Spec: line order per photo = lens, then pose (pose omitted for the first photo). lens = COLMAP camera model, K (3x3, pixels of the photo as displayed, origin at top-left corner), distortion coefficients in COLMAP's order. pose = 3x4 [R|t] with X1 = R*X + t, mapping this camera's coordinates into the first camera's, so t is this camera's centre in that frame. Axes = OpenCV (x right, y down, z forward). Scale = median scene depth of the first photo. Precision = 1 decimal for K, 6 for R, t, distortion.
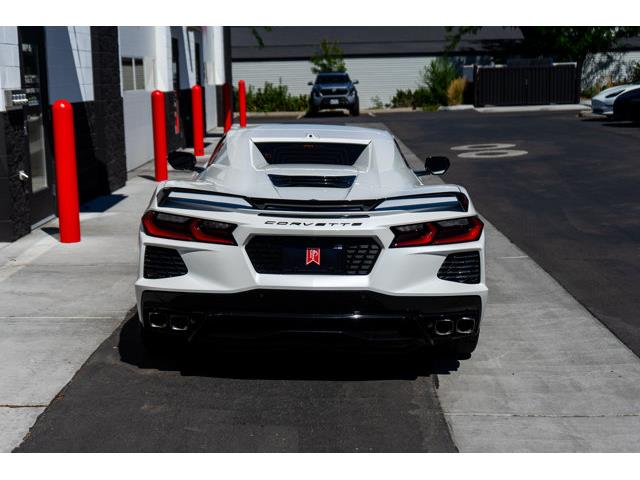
lens RADIAL K [[989.3, 0, 320.8], [0, 989.3, 239.4], [0, 0, 1]] dist [-0.003370, -0.006515]
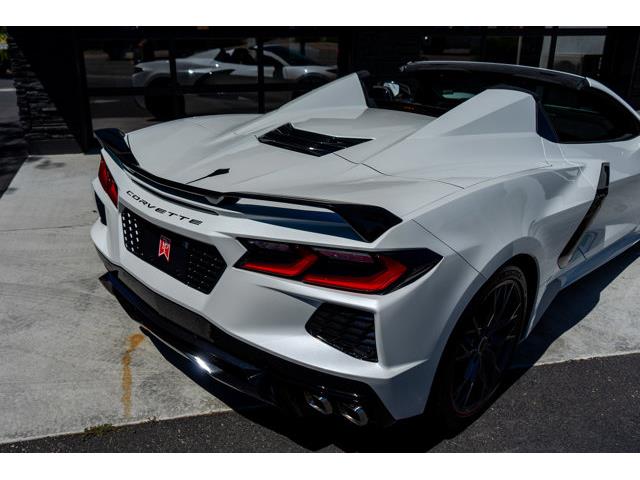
lens RADIAL K [[565.3, 0, 278.1], [0, 565.3, 238.7], [0, 0, 1]] dist [-0.009166, -0.003515]
pose [[0.680789, 0.266109, -0.682432, 0.334542], [-0.110191, 0.958277, 0.263746, -0.110025], [0.724144, -0.104358, 0.681707, 0.744039]]
